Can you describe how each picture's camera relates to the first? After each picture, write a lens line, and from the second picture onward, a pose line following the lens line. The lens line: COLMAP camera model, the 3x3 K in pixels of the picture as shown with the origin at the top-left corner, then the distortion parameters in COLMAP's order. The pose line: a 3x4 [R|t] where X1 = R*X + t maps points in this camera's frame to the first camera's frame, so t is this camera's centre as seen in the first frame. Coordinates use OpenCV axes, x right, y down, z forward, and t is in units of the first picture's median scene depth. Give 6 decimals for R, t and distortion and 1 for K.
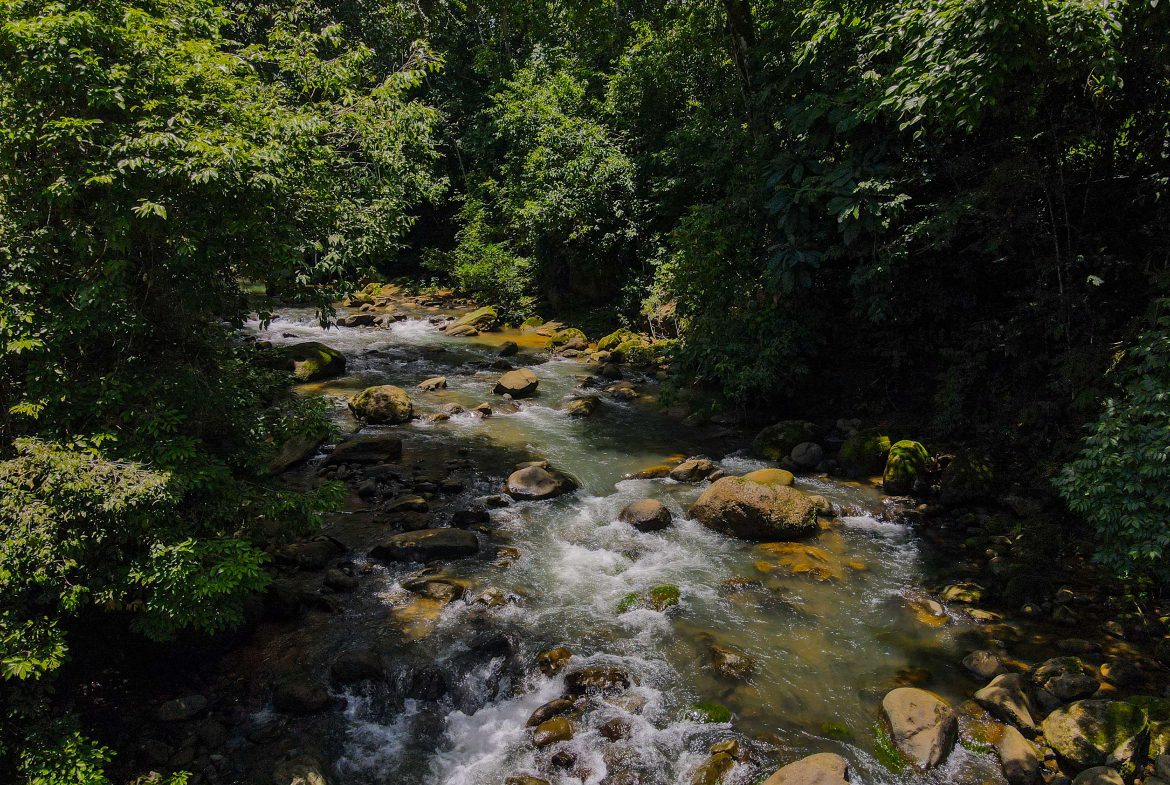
lens RADIAL K [[856.1, 0, 579.8], [0, 856.1, 393.6], [0, 0, 1]] dist [-0.004957, 0.032731]
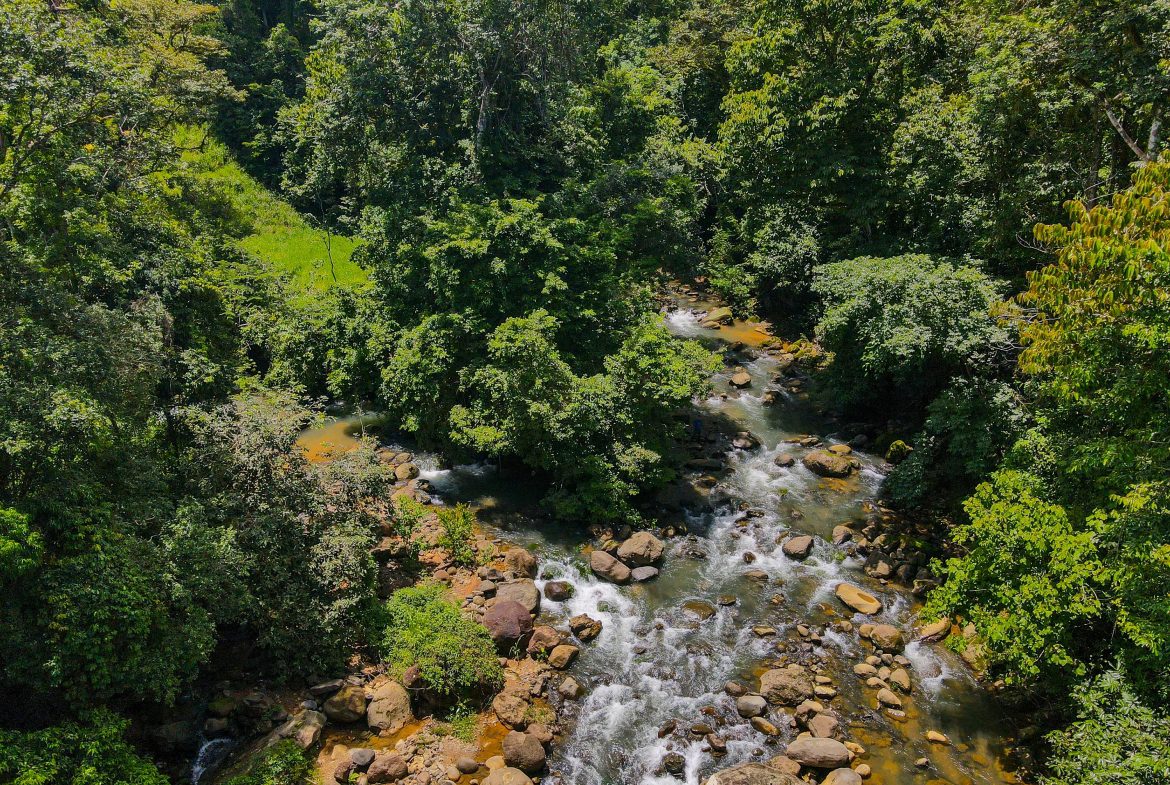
lens RADIAL K [[856.1, 0, 579.8], [0, 856.1, 393.6], [0, 0, 1]] dist [-0.004957, 0.032731]
pose [[0.965432, 0.089912, -0.244655, 0.084647], [-0.050293, 0.985240, 0.163621, -0.418722], [0.255756, -0.145661, 0.955705, -1.499705]]
